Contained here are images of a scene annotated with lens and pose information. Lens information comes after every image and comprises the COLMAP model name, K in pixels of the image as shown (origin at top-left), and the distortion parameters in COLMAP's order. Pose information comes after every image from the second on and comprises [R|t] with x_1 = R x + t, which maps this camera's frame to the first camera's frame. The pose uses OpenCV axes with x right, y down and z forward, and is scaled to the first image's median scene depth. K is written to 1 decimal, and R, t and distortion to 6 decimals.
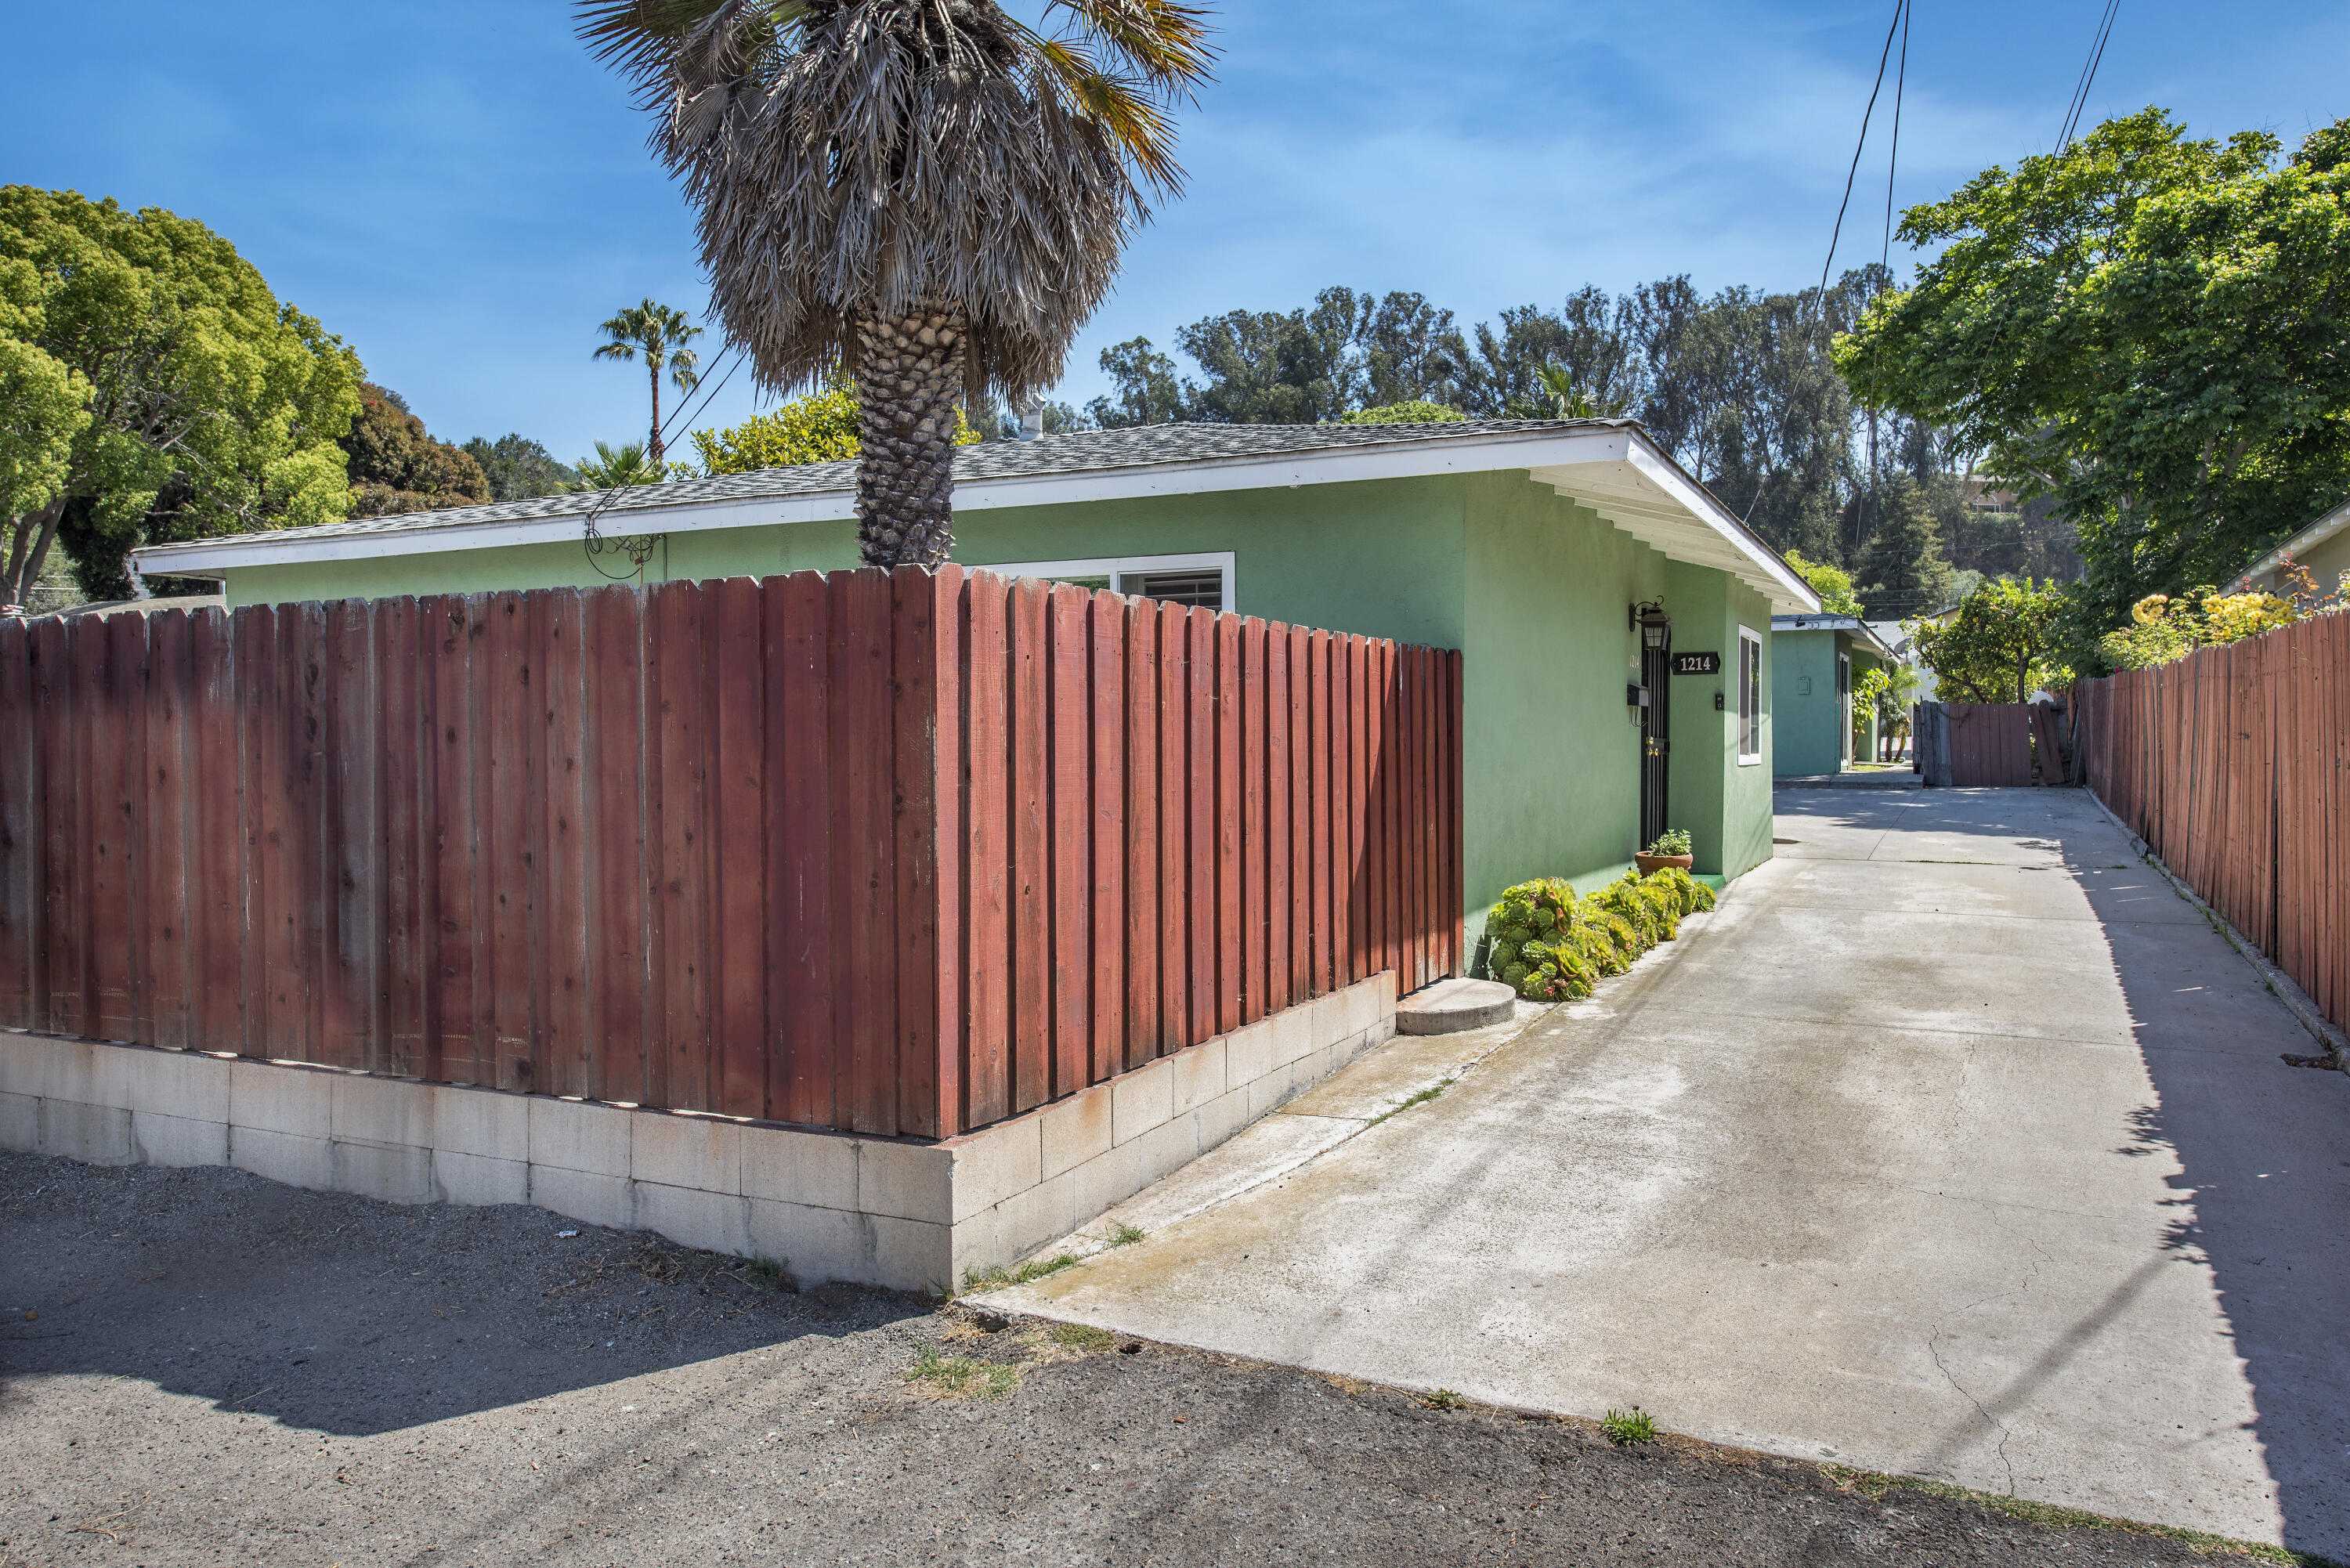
lens RADIAL K [[1761.0, 0, 1174.7], [0, 1761.0, 765.8], [0, 0, 1]] dist [-0.001564, -0.000653]
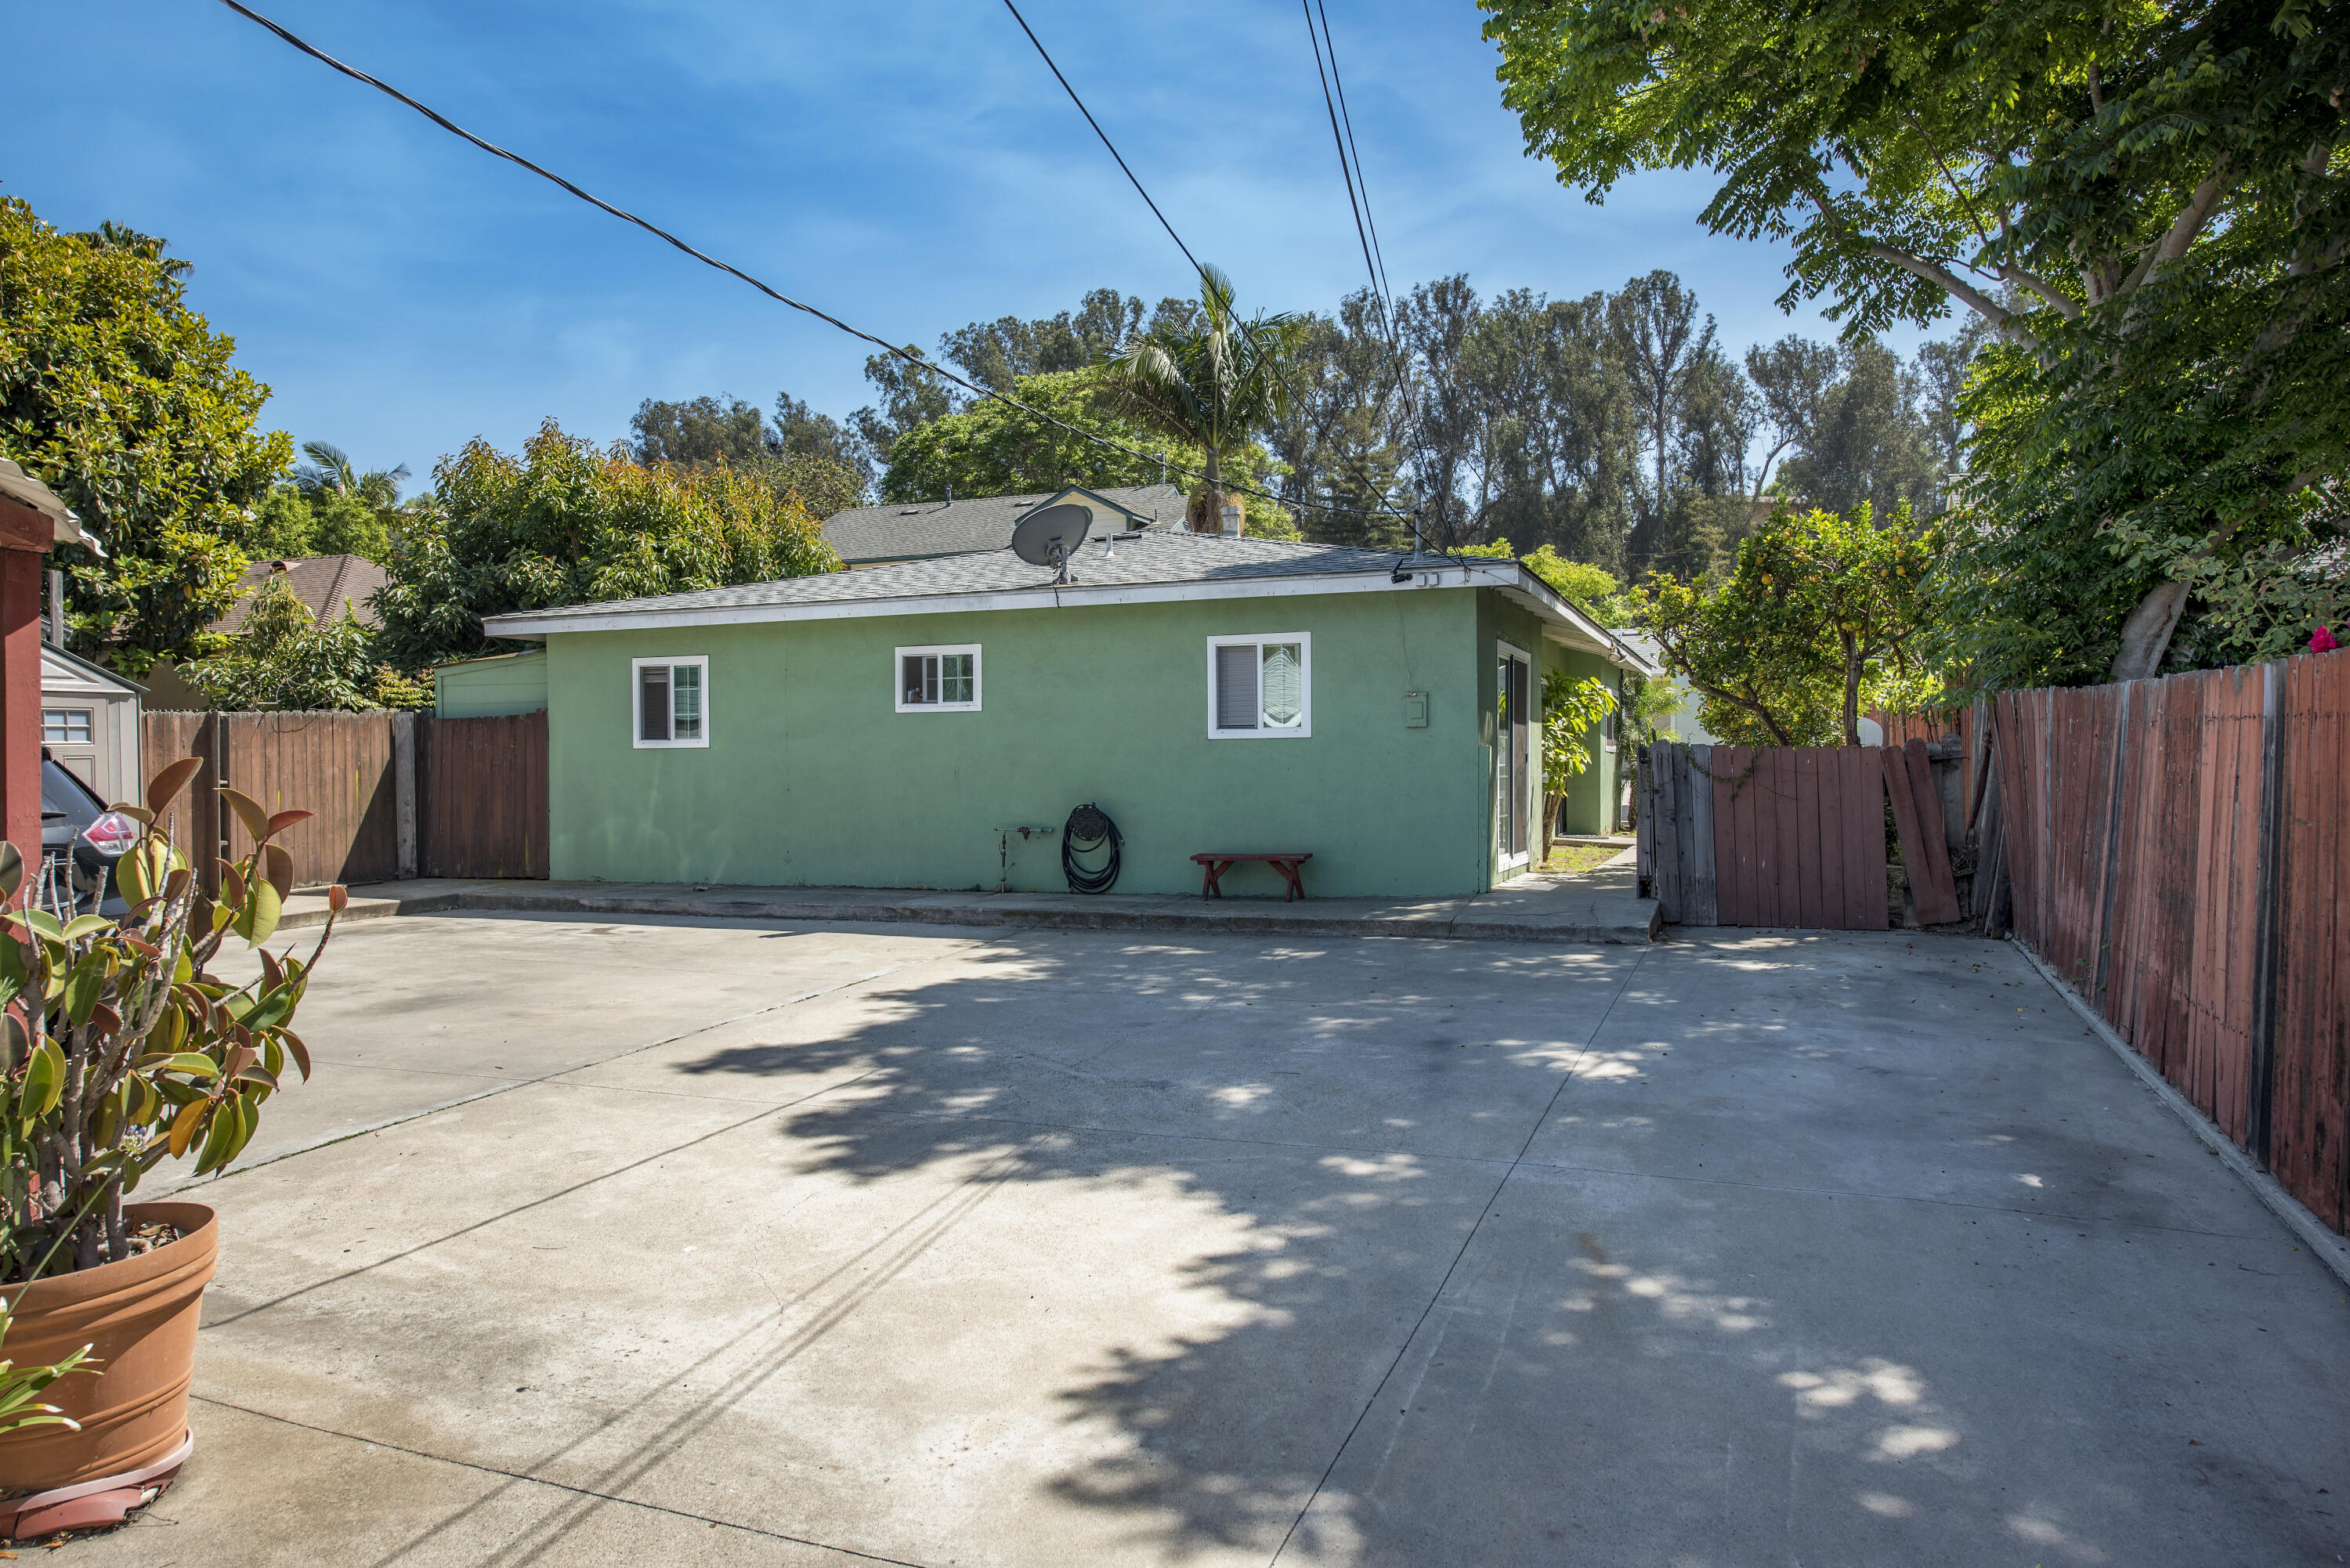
lens RADIAL K [[1557.7, 0, 1173.6], [0, 1557.7, 801.2], [0, 0, 1]] dist [-0.008477, -0.001704]
pose [[0.997914, -0.005660, 0.064303, 0.078310], [0.004948, 0.999925, 0.011237, -0.007555], [-0.064362, -0.010895, 0.997867, 0.172747]]
